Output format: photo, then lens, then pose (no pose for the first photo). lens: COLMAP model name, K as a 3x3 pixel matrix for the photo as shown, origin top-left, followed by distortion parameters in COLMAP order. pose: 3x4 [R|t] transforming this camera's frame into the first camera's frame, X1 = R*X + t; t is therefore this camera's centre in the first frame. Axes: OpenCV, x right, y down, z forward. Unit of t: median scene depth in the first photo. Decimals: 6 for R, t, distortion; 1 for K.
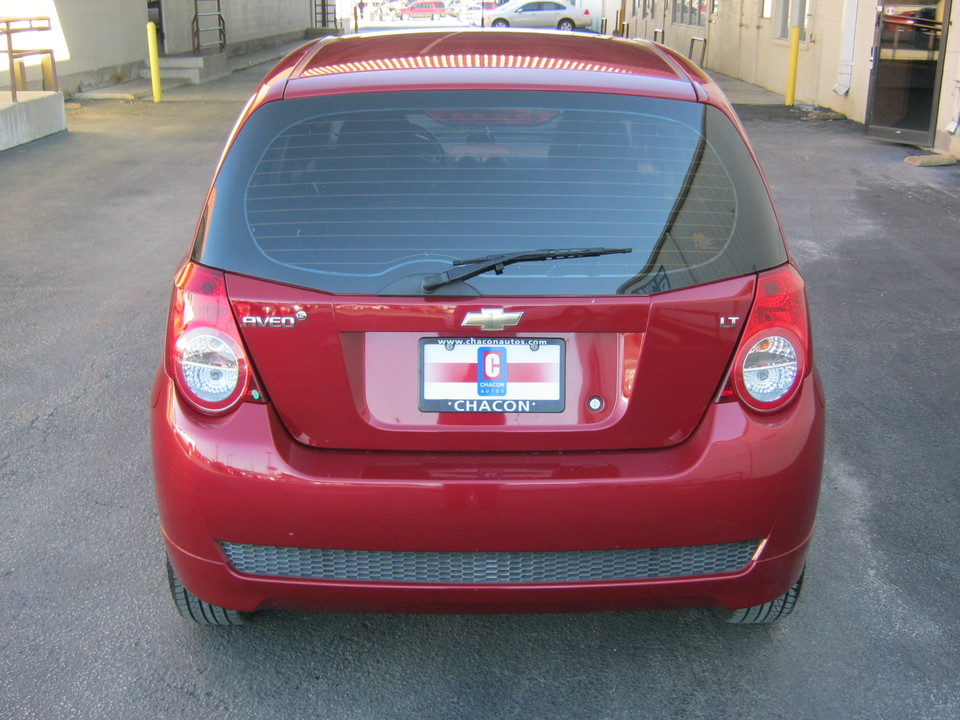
lens RADIAL K [[1070.0, 0, 492.7], [0, 1070.0, 358.9], [0, 0, 1]] dist [-0.077248, -0.015446]
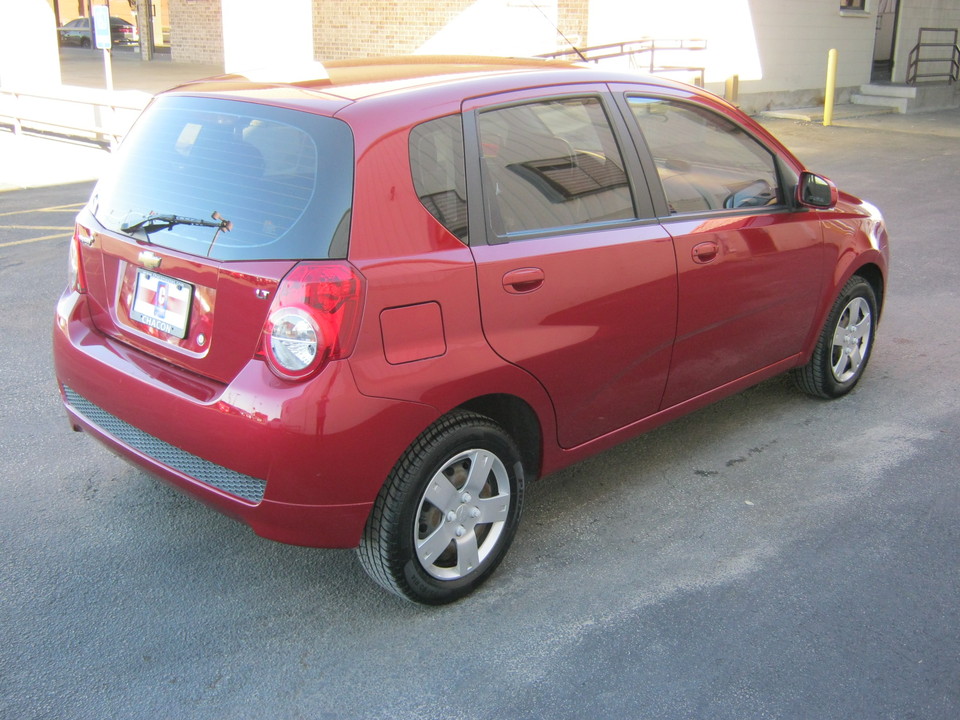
lens RADIAL K [[1070.0, 0, 492.7], [0, 1070.0, 358.9], [0, 0, 1]] dist [-0.077248, -0.015446]
pose [[0.716801, 0.216683, -0.662756, 0.900382], [-0.231816, 0.970479, 0.066570, -0.076556], [0.657615, 0.105920, 0.745871, 0.195839]]
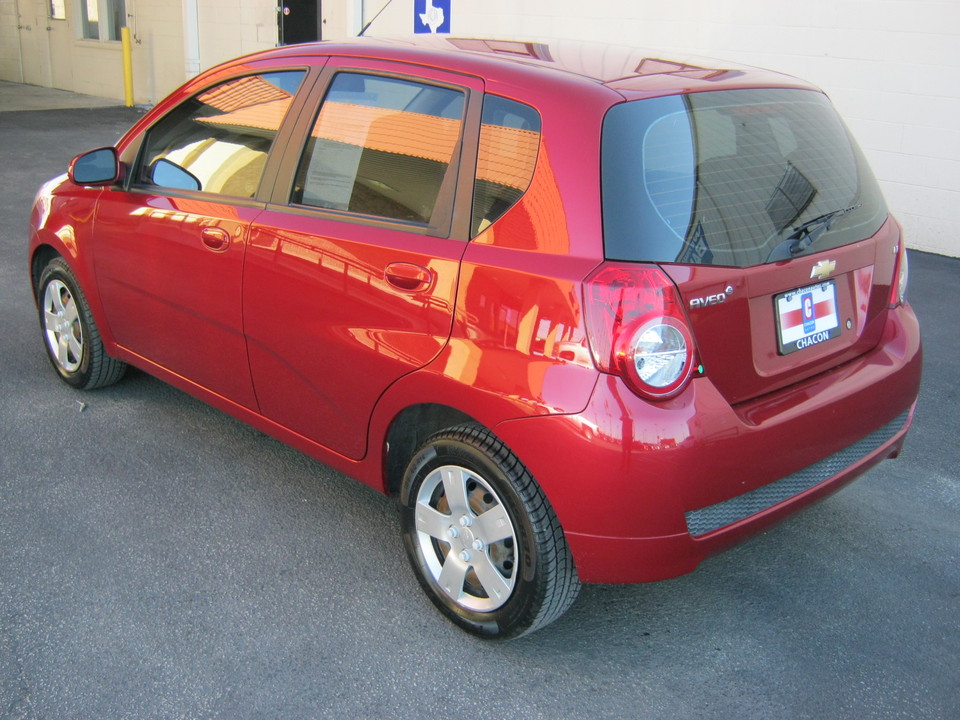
lens RADIAL K [[1070.0, 0, 492.7], [0, 1070.0, 358.9], [0, 0, 1]] dist [-0.077248, -0.015446]
pose [[0.718848, -0.194259, 0.667473, -0.810413], [0.193377, 0.978144, 0.076414, -0.074725], [-0.667729, 0.074144, 0.740702, 0.241016]]
